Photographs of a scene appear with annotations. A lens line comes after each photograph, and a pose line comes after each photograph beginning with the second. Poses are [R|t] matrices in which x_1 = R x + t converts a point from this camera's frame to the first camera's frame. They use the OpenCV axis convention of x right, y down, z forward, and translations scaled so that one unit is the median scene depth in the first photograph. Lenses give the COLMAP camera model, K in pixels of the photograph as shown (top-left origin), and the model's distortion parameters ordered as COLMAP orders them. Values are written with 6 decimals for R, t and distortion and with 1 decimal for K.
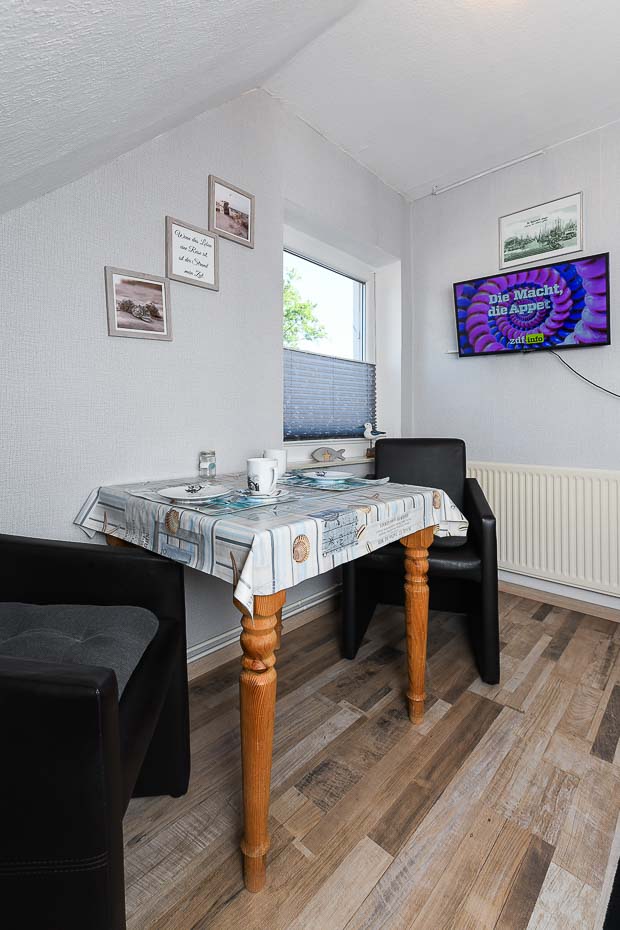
lens RADIAL K [[424.2, 0, 320.7], [0, 424.2, 426.6], [0, 0, 1]] dist [-0.000596, -0.000704]
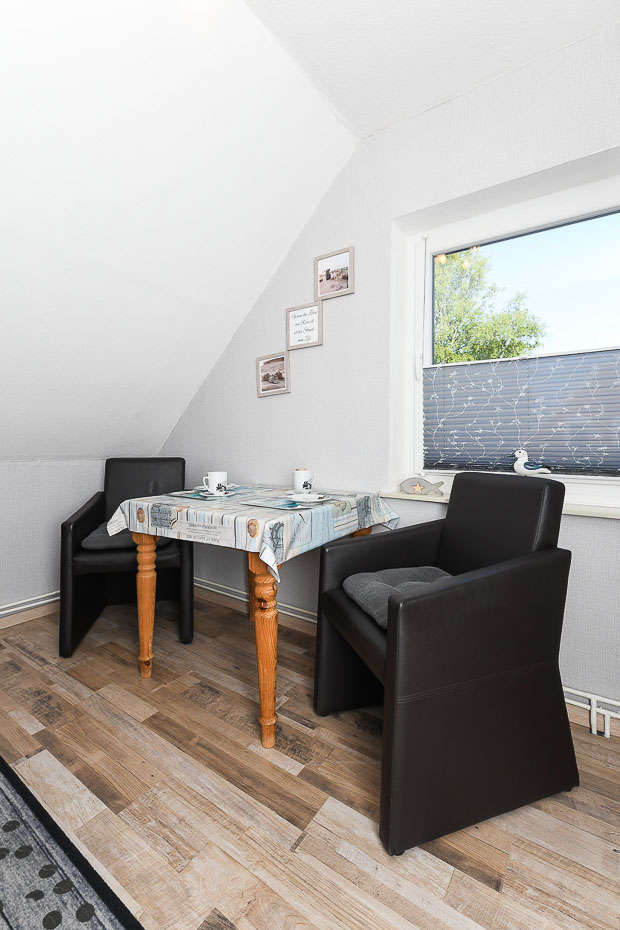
lens RADIAL K [[422.9, 0, 296.7], [0, 422.9, 450.4], [0, 0, 1]] dist [-0.000408, -0.001654]
pose [[0.112194, 0.018436, -0.993515, 1.291852], [-0.009511, 0.999802, 0.017479, -0.030074], [0.993641, 0.007488, 0.112347, 0.999333]]
